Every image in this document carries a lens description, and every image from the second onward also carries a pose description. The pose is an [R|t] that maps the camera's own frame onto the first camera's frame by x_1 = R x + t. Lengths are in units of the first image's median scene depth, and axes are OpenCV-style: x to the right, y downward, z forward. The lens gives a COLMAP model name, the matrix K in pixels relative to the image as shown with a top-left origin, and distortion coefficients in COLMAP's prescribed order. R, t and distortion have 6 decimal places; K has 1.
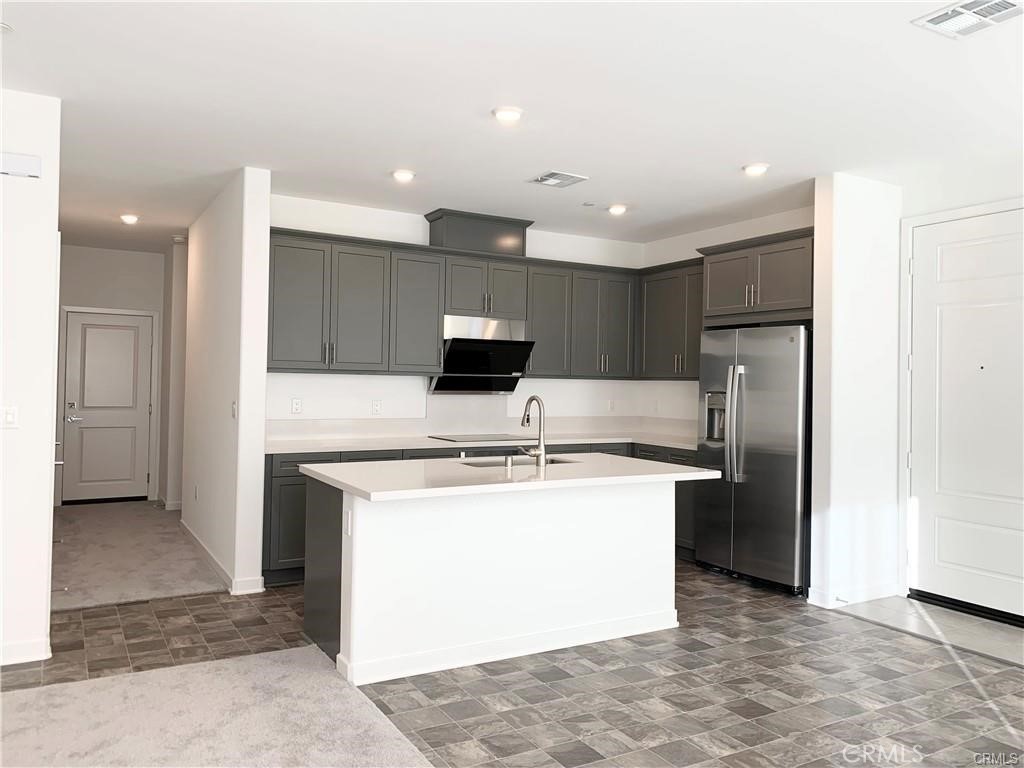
lens RADIAL K [[784.1, 0, 514.3], [0, 784.1, 362.2], [0, 0, 1]] dist [0.031657, -0.038394]
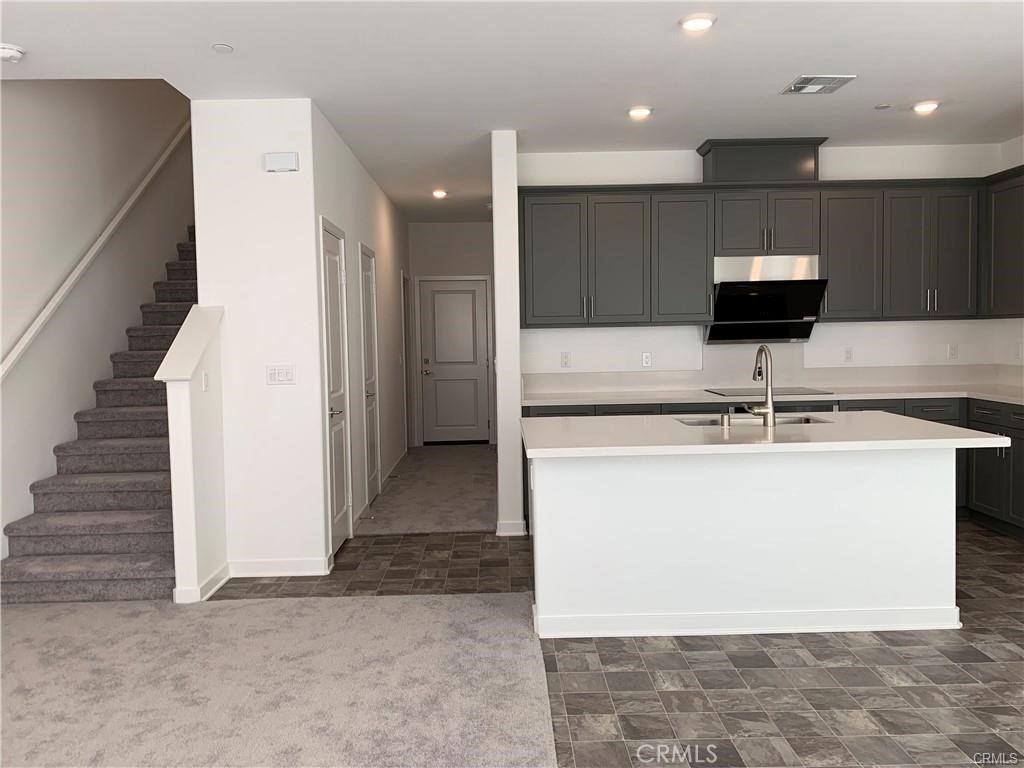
lens RADIAL K [[784.1, 0, 509.1], [0, 784.1, 370.2], [0, 0, 1]] dist [0.031657, -0.038394]
pose [[0.871569, -0.010394, -0.490163, 0.186647], [0.048192, 0.996750, 0.064554, 0.000138], [0.487899, -0.079885, 0.869237, 0.091011]]
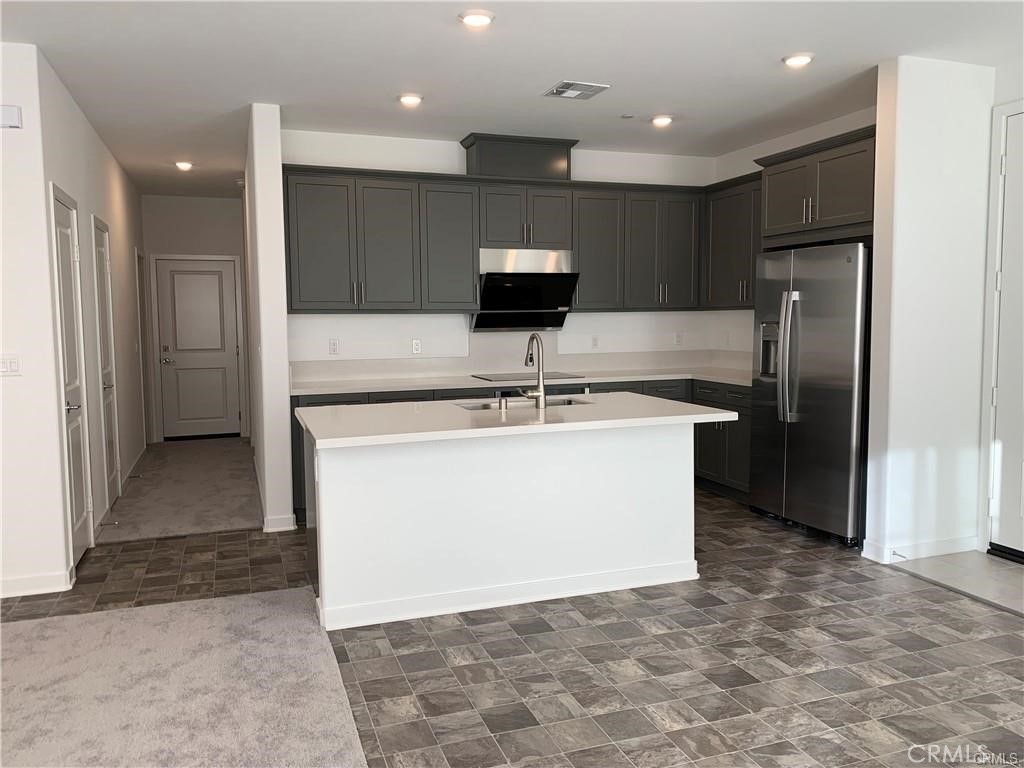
lens RADIAL K [[784.1, 0, 512.3], [0, 784.1, 375.3], [0, 0, 1]] dist [0.031657, -0.038394]
pose [[0.982887, -0.012594, -0.183777, 0.152308], [0.031522, 0.994444, 0.100440, -0.001293], [0.181491, -0.104515, 0.977823, 0.074671]]
